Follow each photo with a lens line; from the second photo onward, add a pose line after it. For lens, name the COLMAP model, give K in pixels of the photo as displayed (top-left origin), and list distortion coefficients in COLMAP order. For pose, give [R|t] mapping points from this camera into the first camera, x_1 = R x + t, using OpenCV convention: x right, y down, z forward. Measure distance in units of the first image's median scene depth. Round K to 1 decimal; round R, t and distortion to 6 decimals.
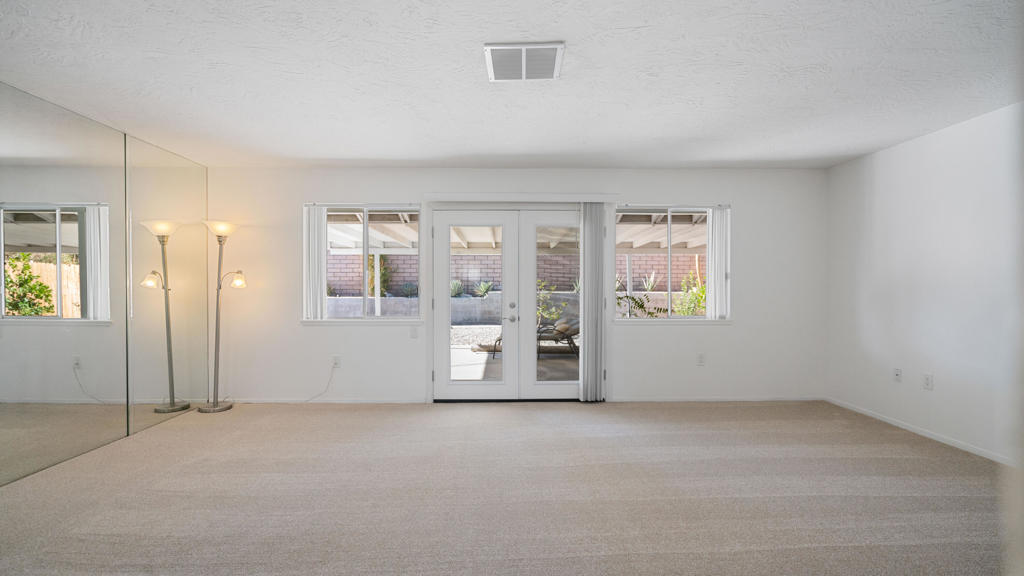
lens RADIAL K [[472.8, 0, 512.5], [0, 472.8, 295.0], [0, 0, 1]] dist [-0.002502, -0.000387]
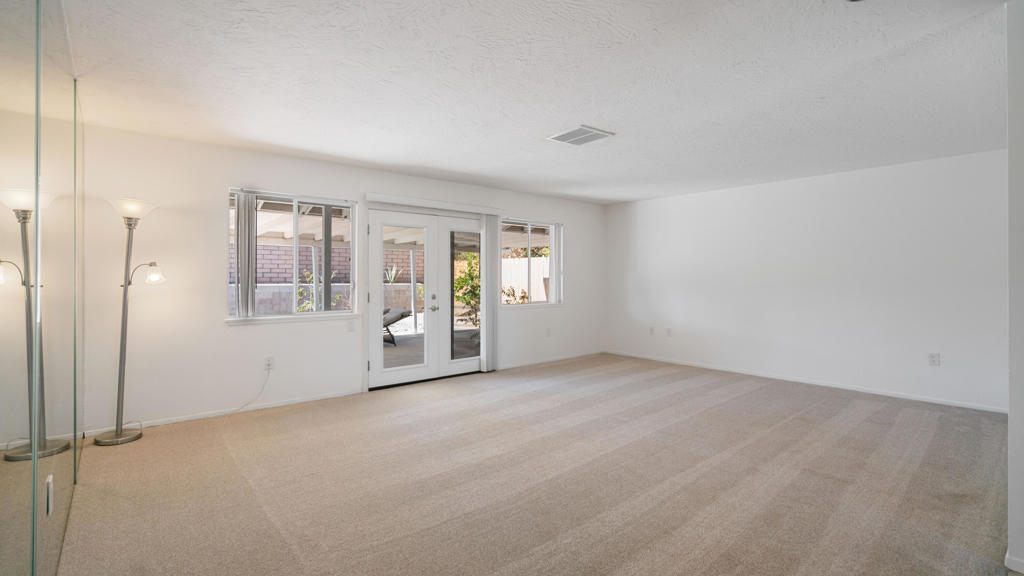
lens RADIAL K [[472.8, 0, 513.9], [0, 472.8, 279.3], [0, 0, 1]] dist [-0.002502, -0.000387]
pose [[0.765102, -0.001046, 0.643908, -0.601413], [0.010436, 0.999887, -0.010776, -0.006521], [-0.643824, 0.014965, 0.765027, -0.014543]]
